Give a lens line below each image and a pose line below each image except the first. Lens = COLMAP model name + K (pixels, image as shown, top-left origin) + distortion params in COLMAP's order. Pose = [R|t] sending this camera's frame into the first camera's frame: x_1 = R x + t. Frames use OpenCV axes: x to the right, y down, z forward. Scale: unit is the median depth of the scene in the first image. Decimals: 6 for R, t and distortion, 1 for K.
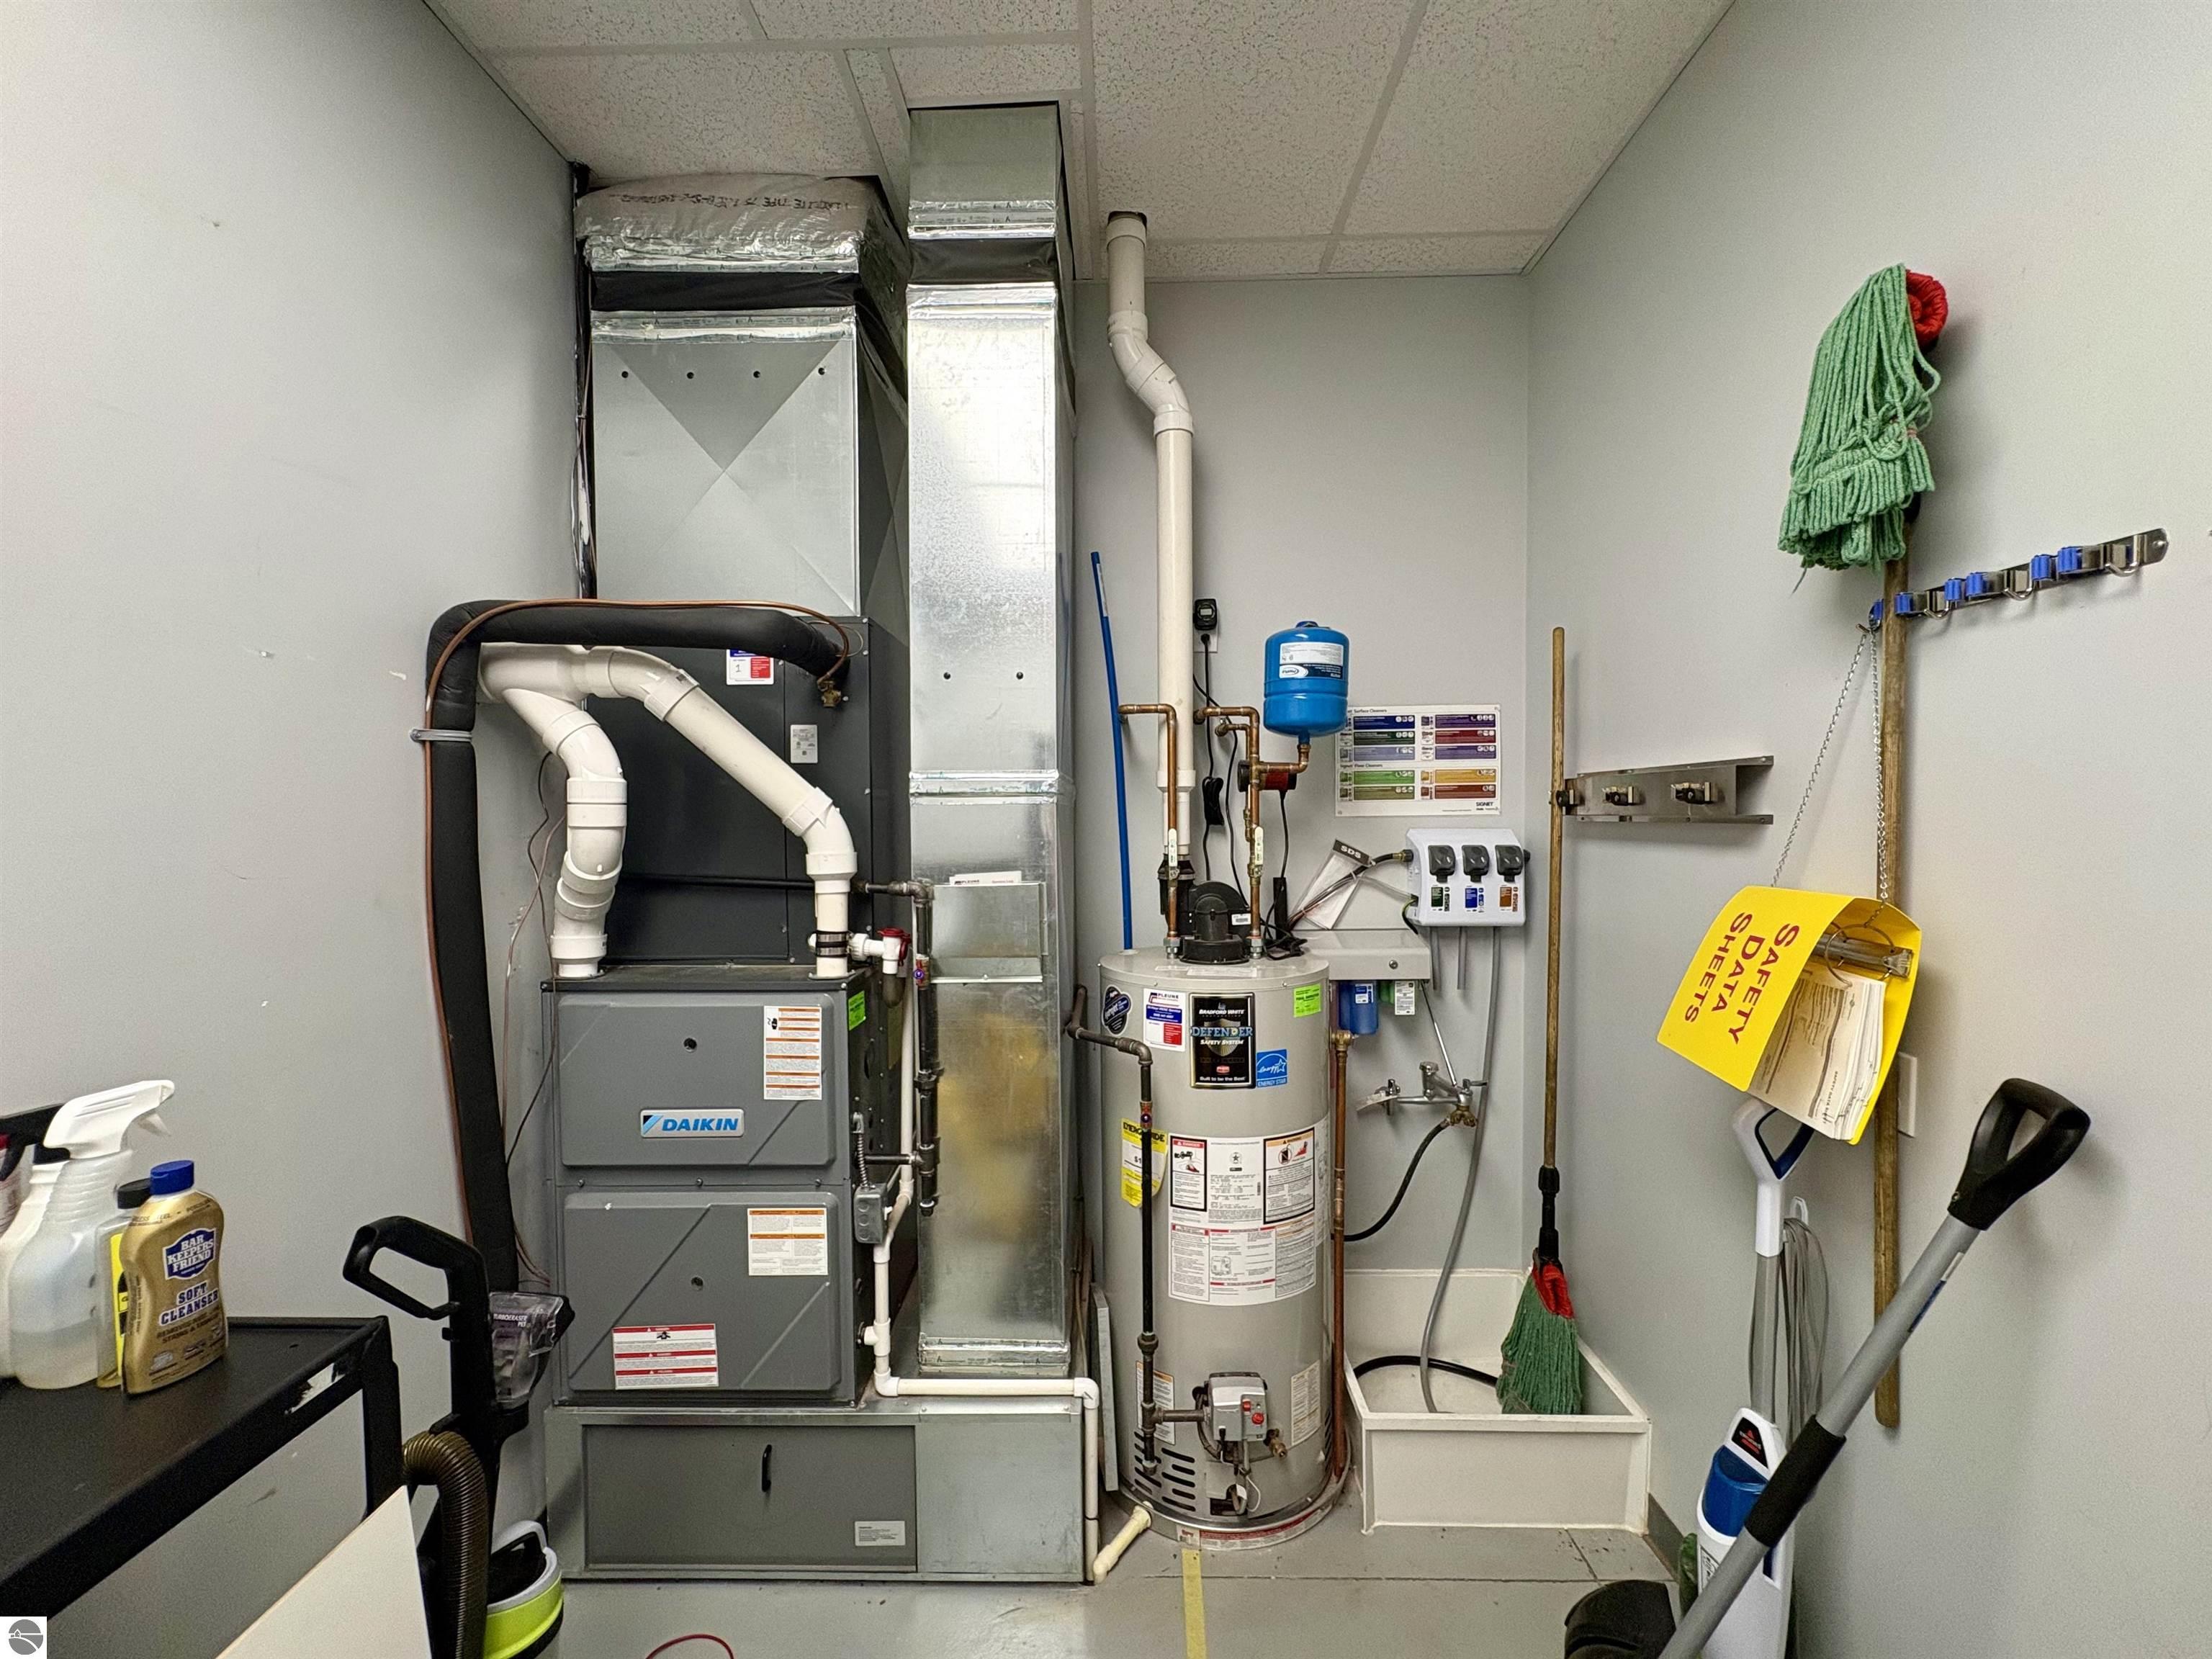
lens RADIAL K [[883.5, 0, 1107.4], [0, 883.5, 835.1], [0, 0, 1]] dist [0.000412, 0.000342]
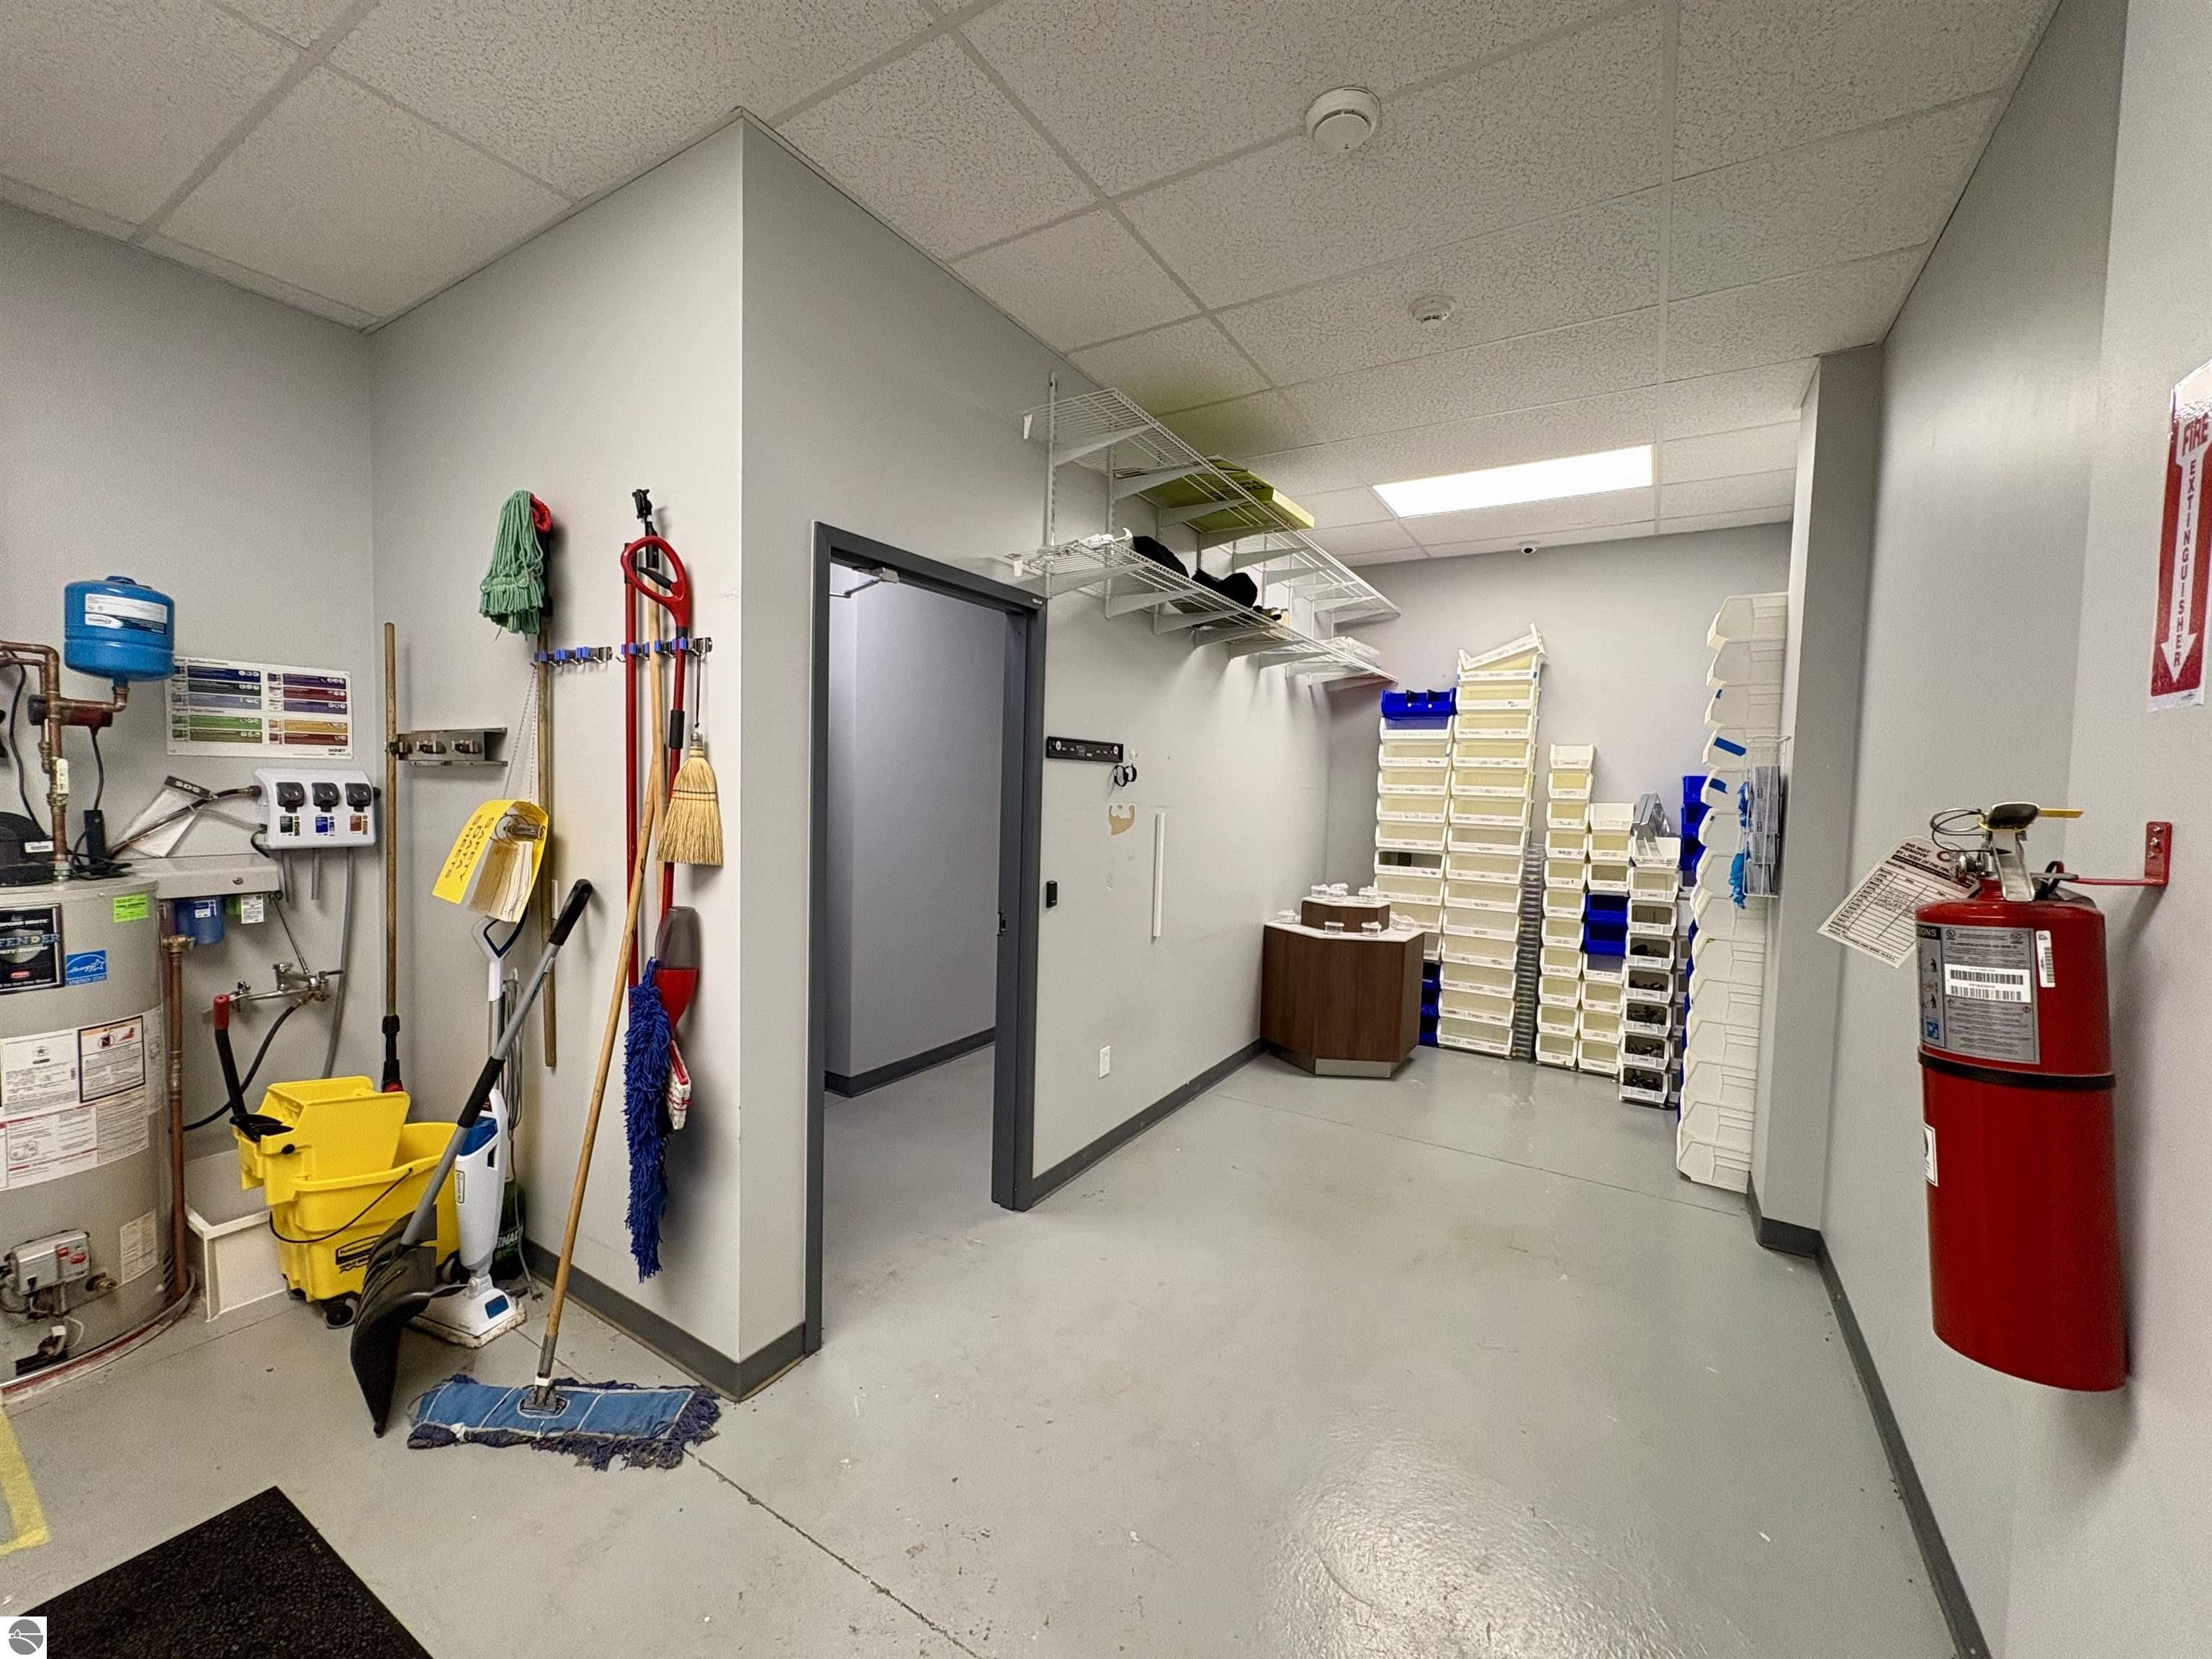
lens RADIAL K [[883.5, 0, 1102.5], [0, 883.5, 831.0], [0, 0, 1]] dist [0.000412, 0.000342]
pose [[0.507830, -0.026812, 0.861040, -0.111205], [-0.004537, 0.999418, 0.033797, 0.034569], [-0.861445, -0.021070, 0.507413, -0.621212]]
